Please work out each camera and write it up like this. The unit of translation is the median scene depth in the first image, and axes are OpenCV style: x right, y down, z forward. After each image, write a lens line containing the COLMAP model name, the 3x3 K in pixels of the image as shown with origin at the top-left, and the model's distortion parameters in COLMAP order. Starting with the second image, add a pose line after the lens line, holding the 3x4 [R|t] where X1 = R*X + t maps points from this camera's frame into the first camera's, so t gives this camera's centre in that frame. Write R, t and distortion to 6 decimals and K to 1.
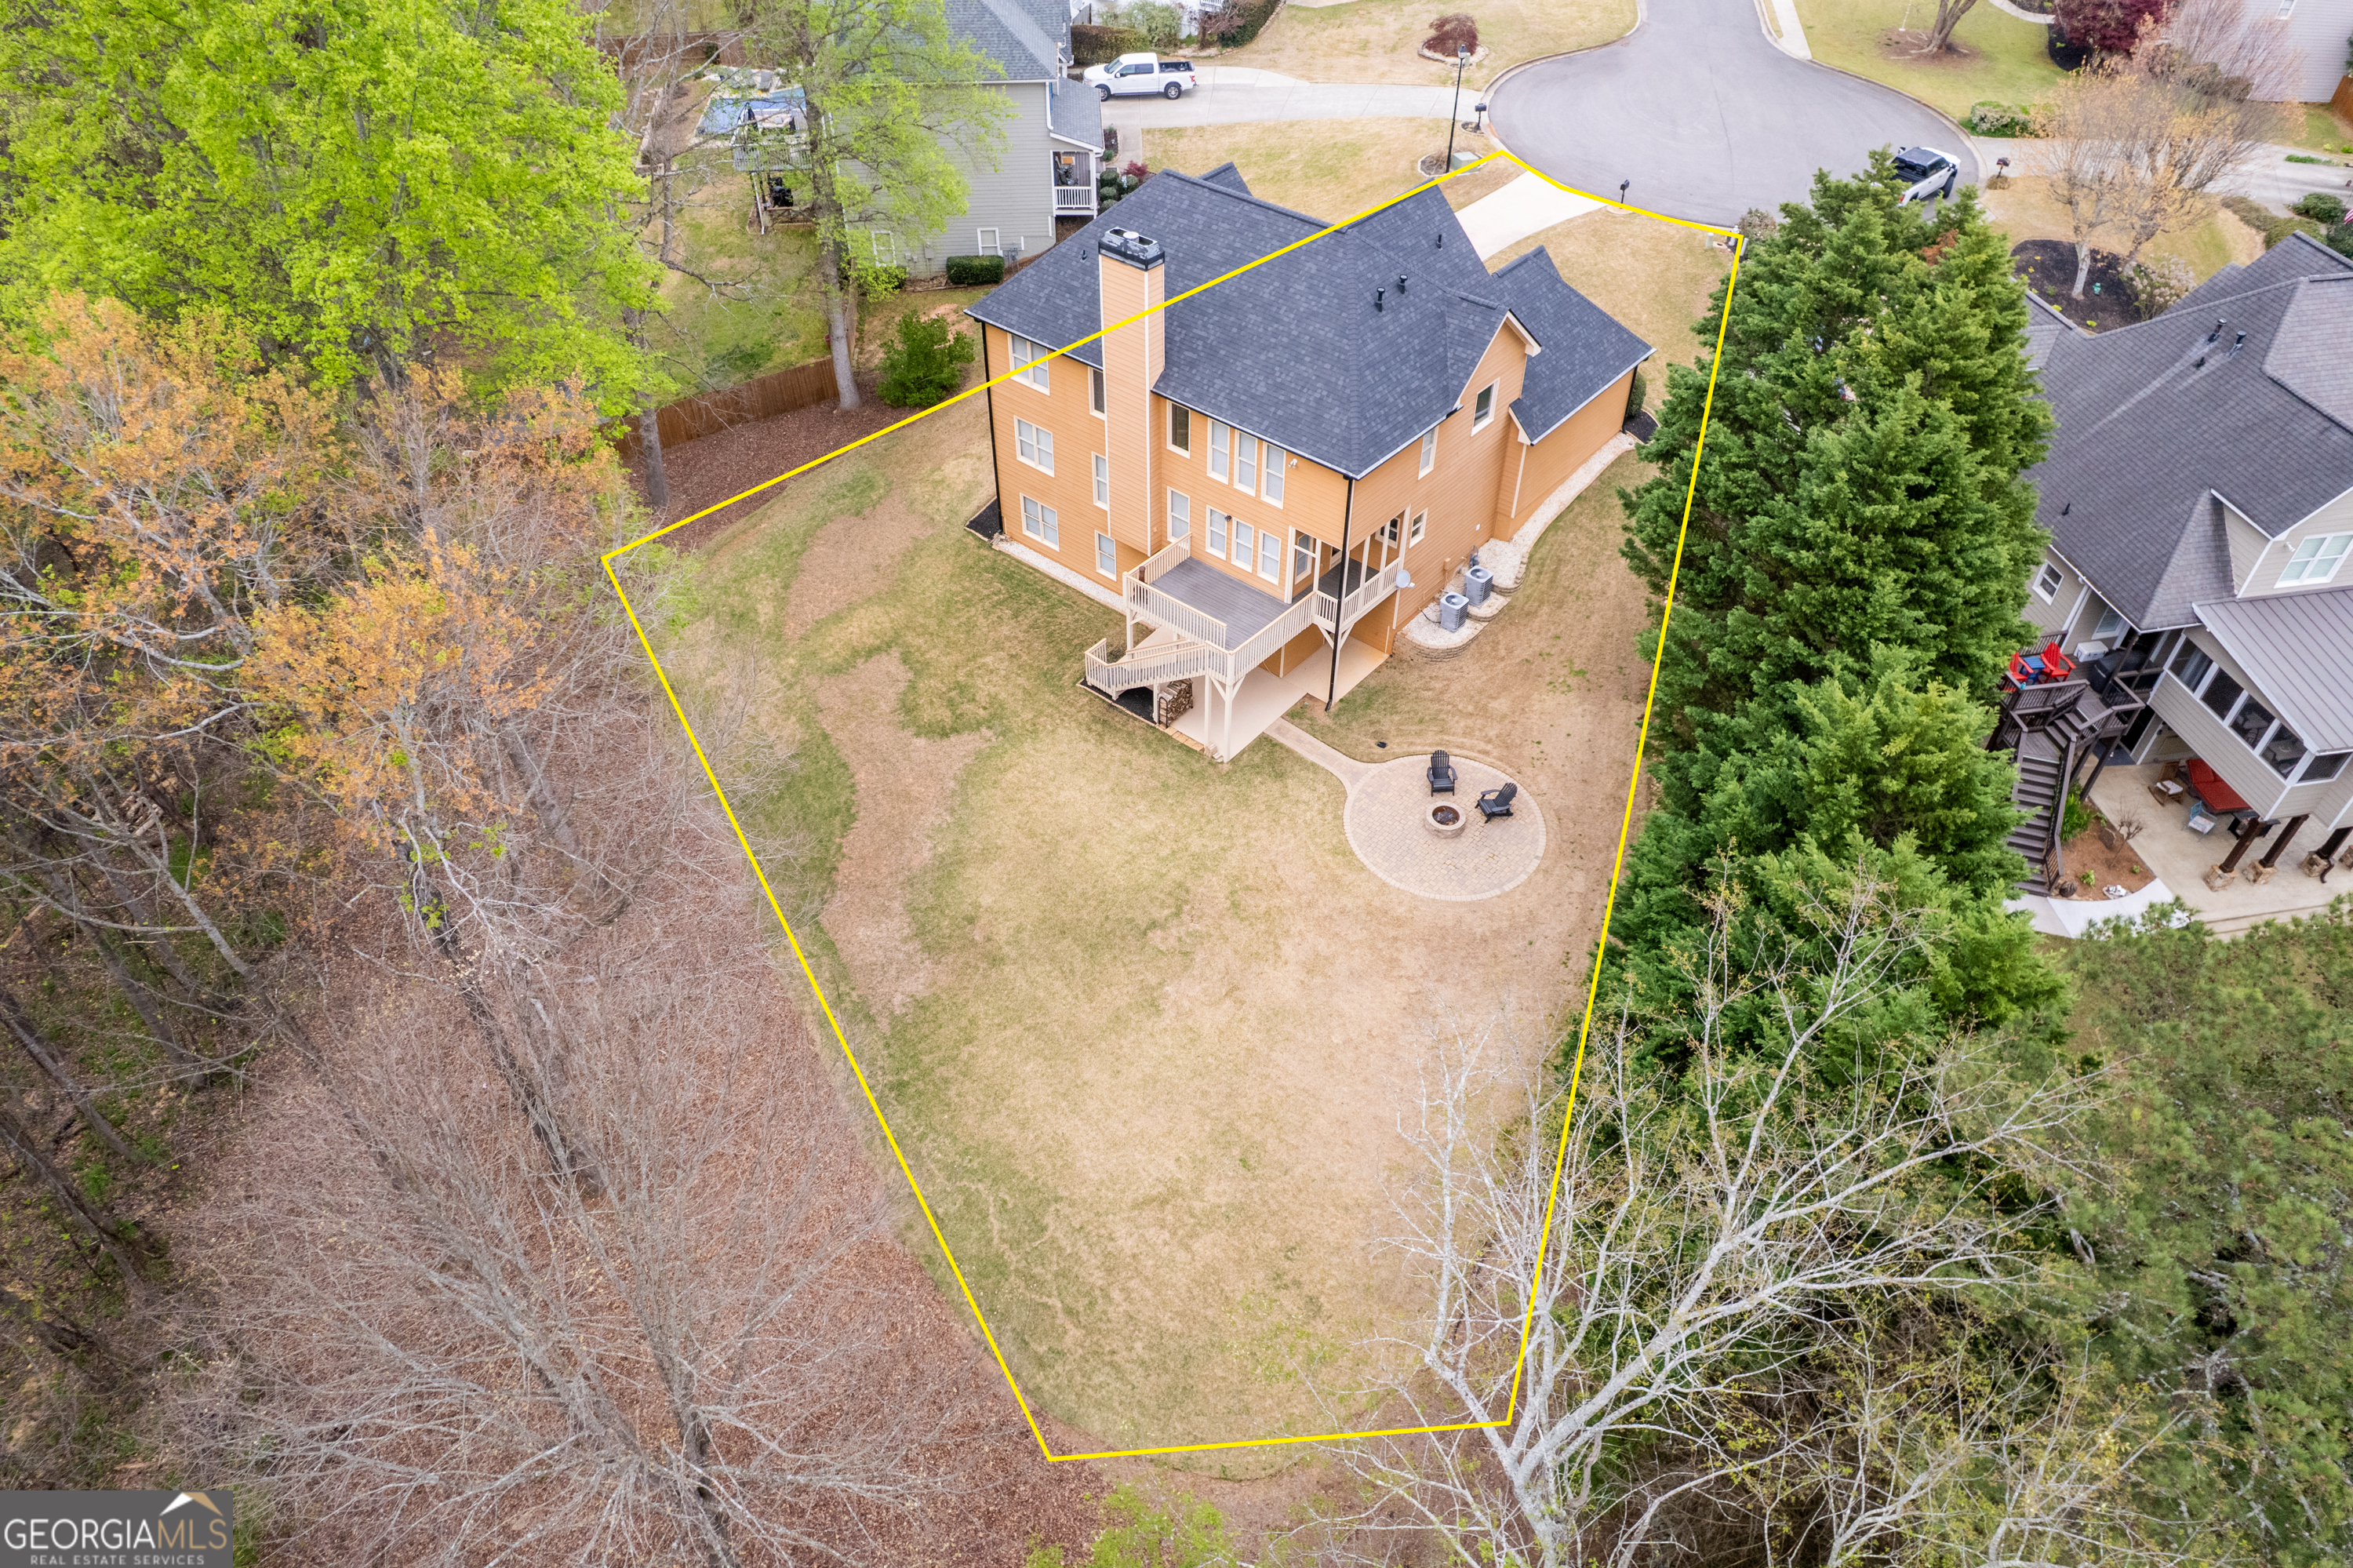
lens RADIAL K [[1498.0, 0, 1187.5], [0, 1498.0, 779.0], [0, 0, 1]] dist [-0.086359, 0.082323]
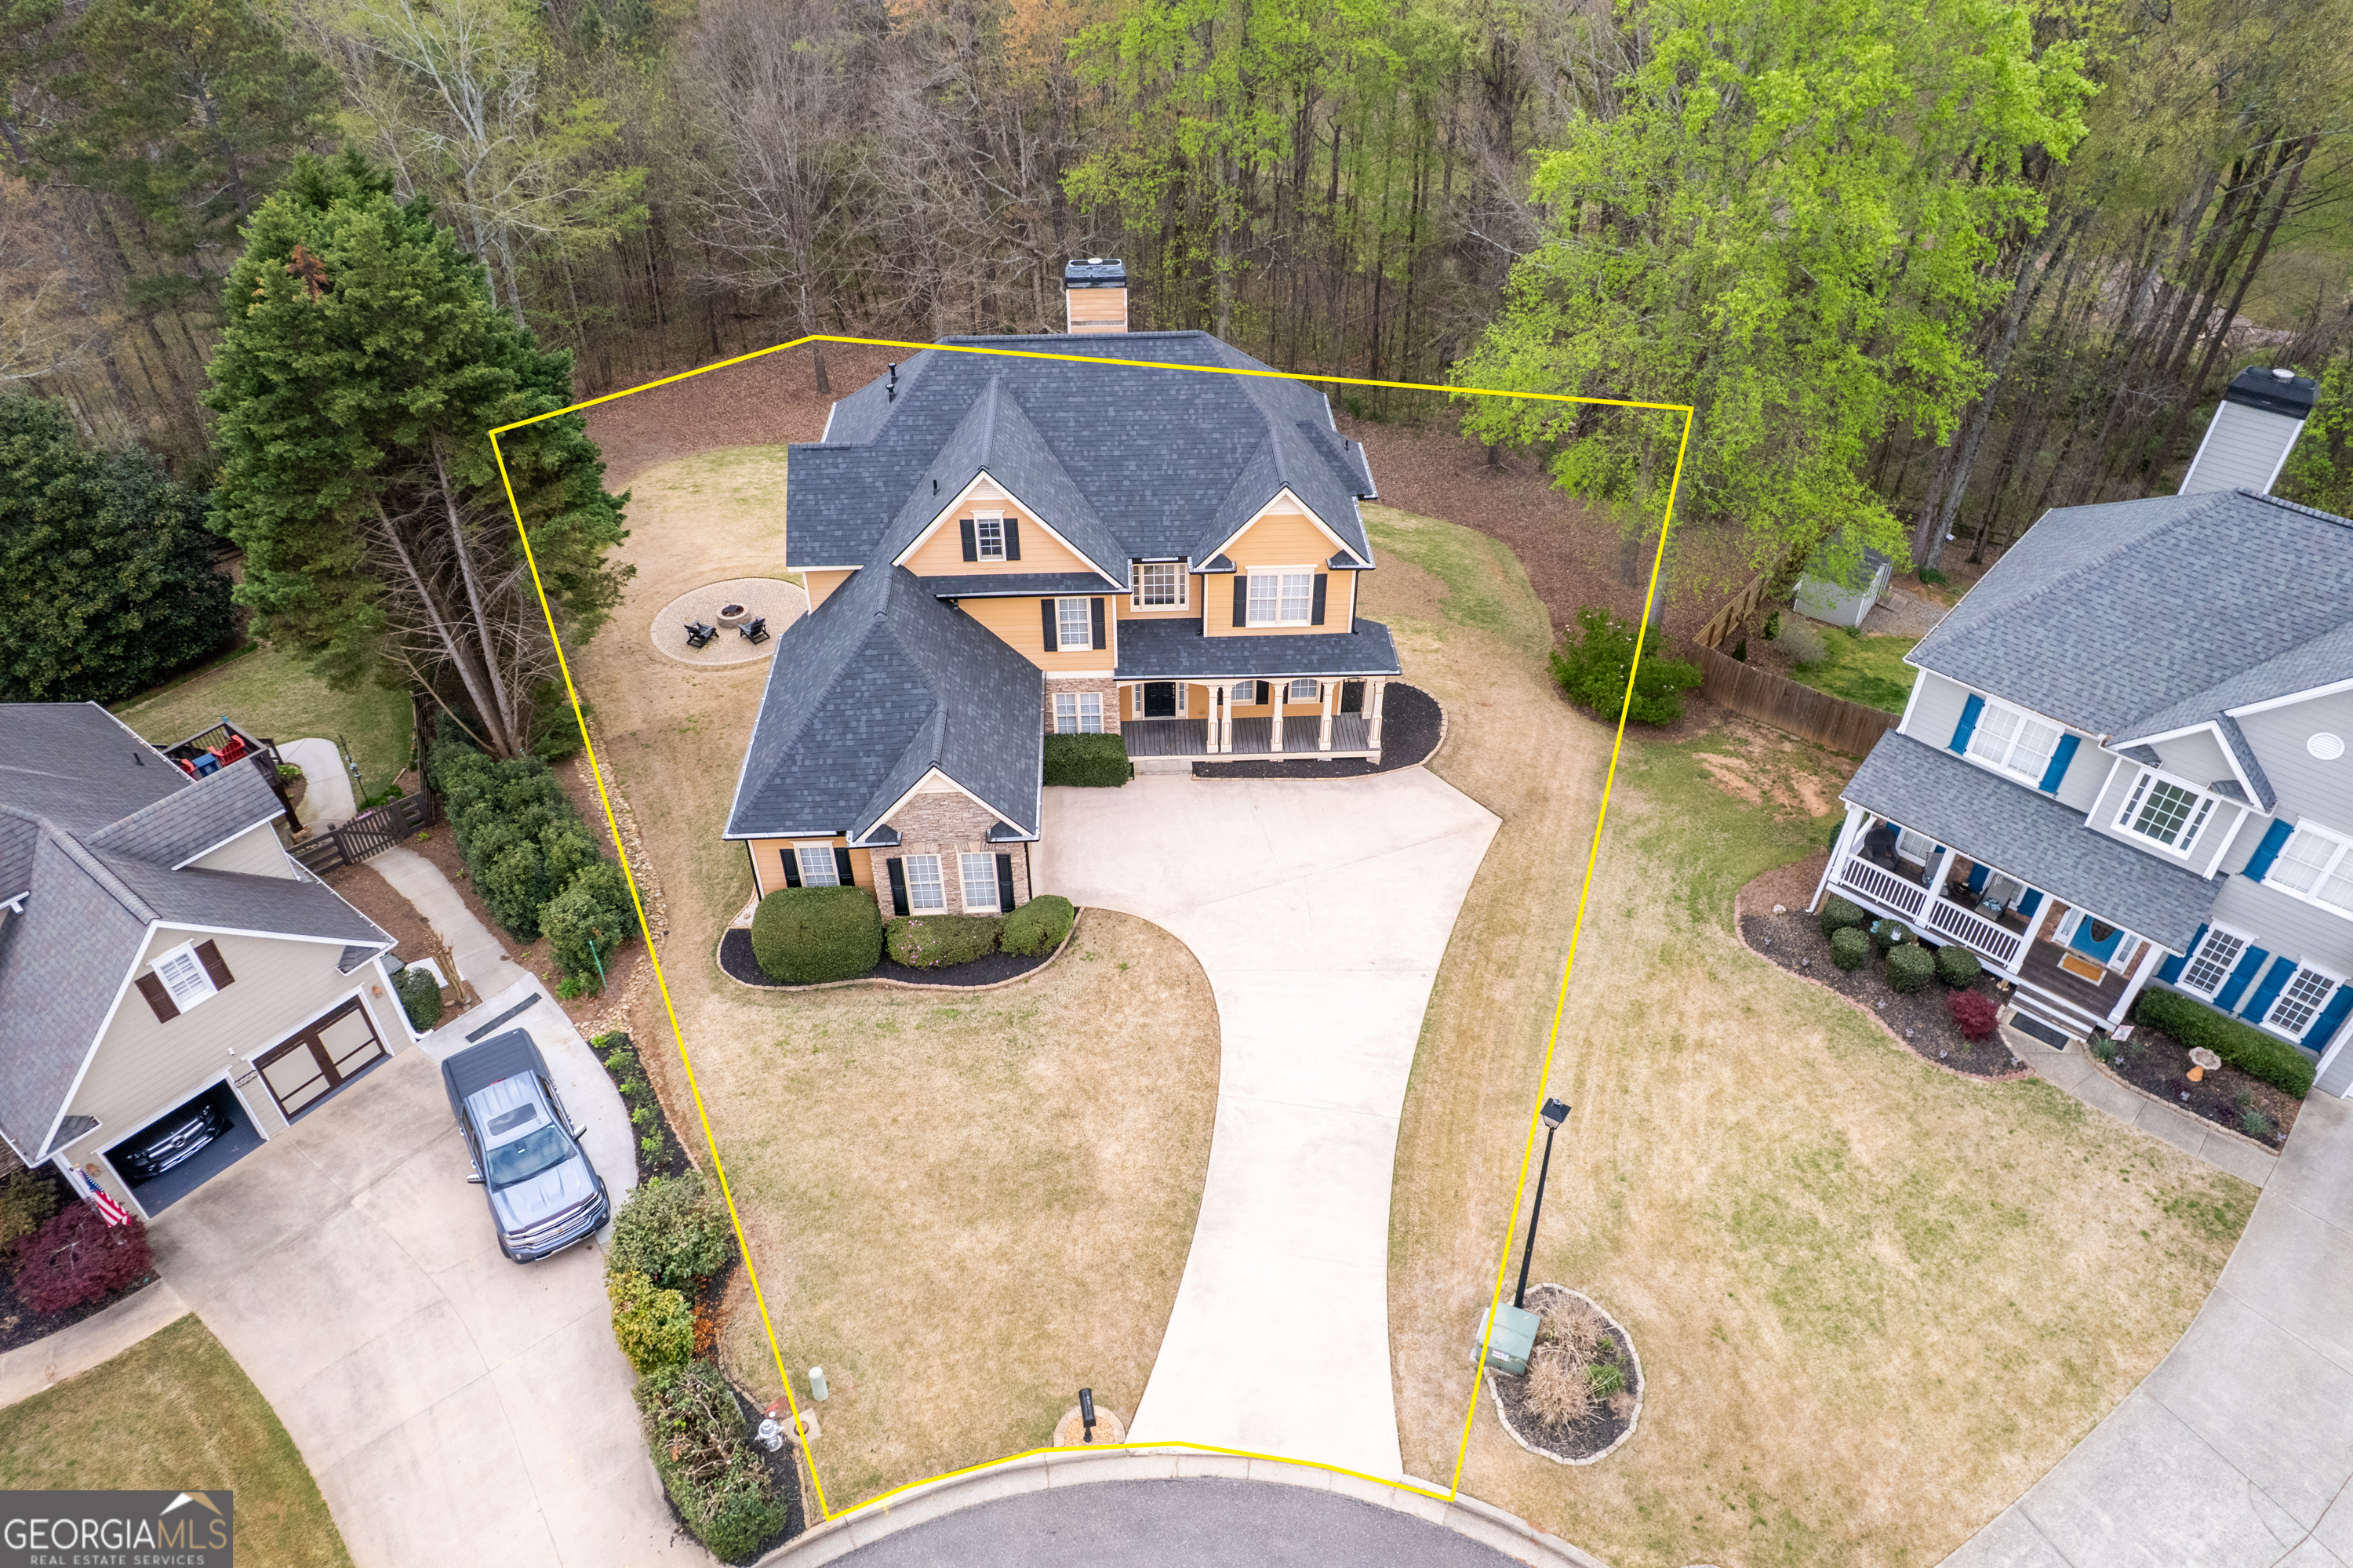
lens RADIAL K [[1498.0, 0, 1187.5], [0, 1498.0, 779.0], [0, 0, 1]] dist [-0.086359, 0.082323]
pose [[-0.730880, 0.418029, -0.539506, 0.607171], [-0.472347, 0.260772, 0.841954, -1.129172], [0.492649, 0.870201, 0.006862, 1.270864]]
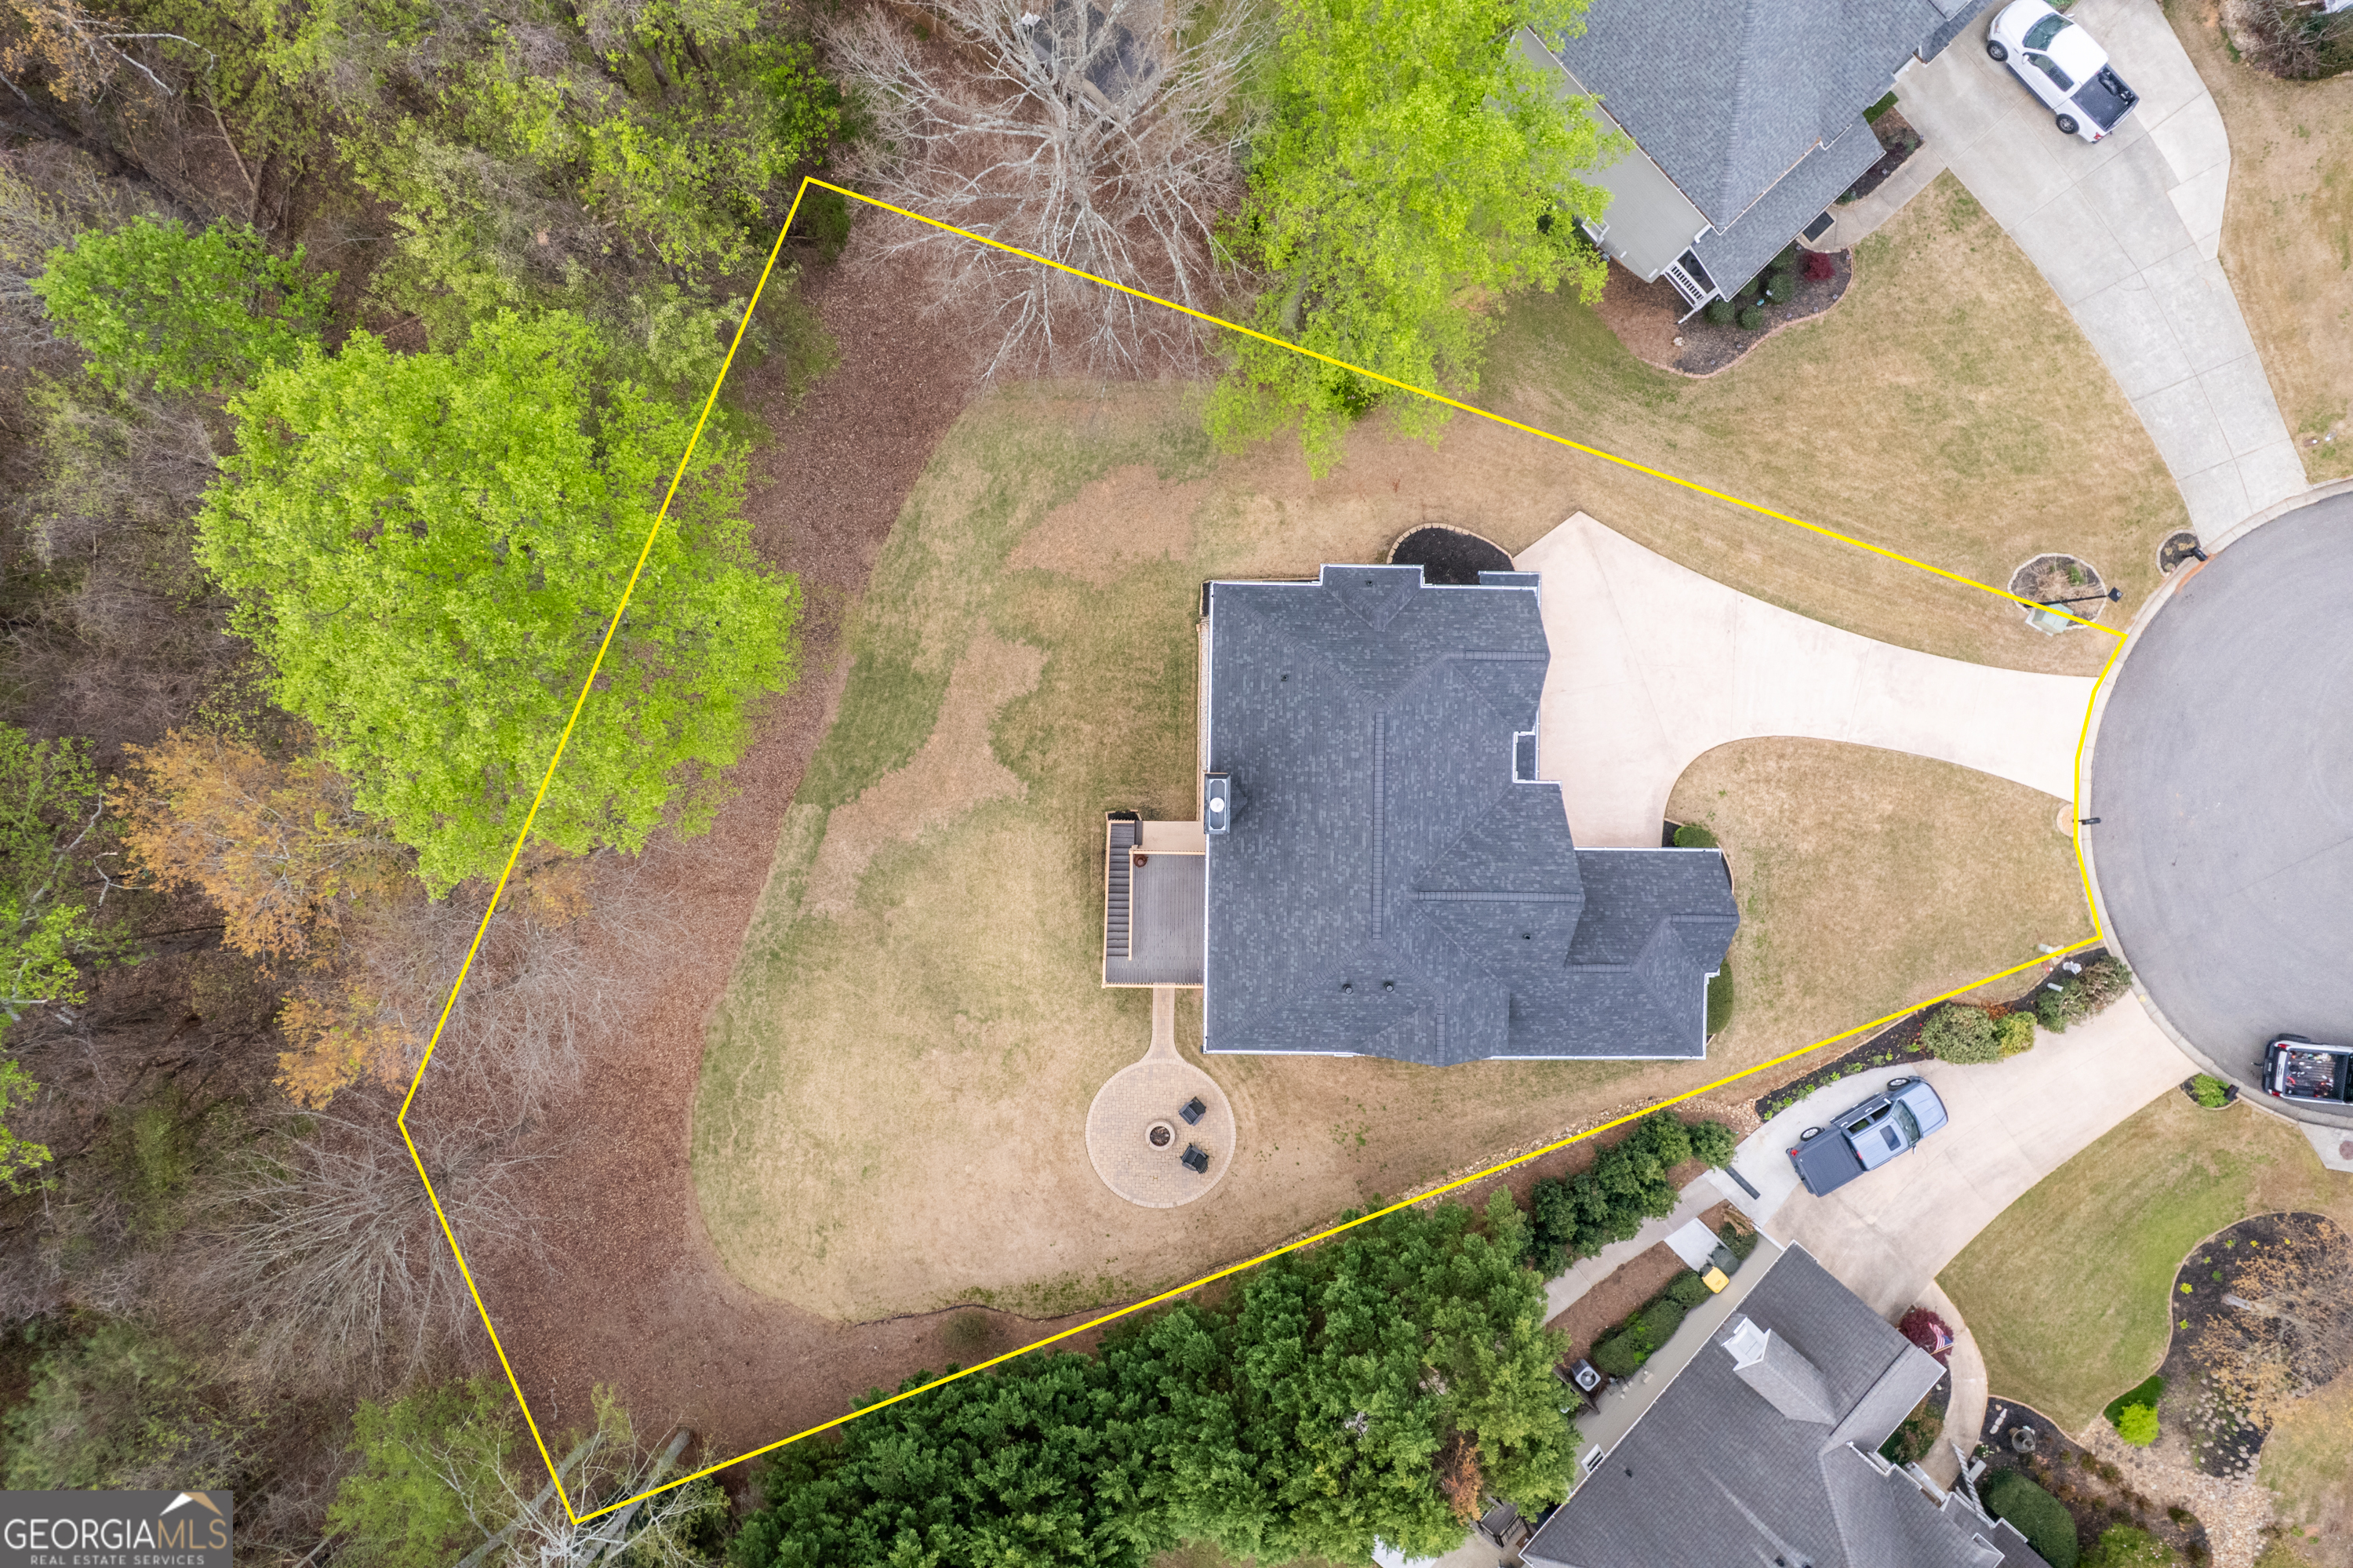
lens RADIAL K [[1498.0, 0, 1187.5], [0, 1498.0, 779.0], [0, 0, 1]] dist [-0.086359, 0.082323]
pose [[0.632849, 0.774251, 0.006120, -0.066343], [-0.530490, 0.427821, 0.731812, -1.082342], [0.563988, -0.466373, 0.681479, 0.246838]]
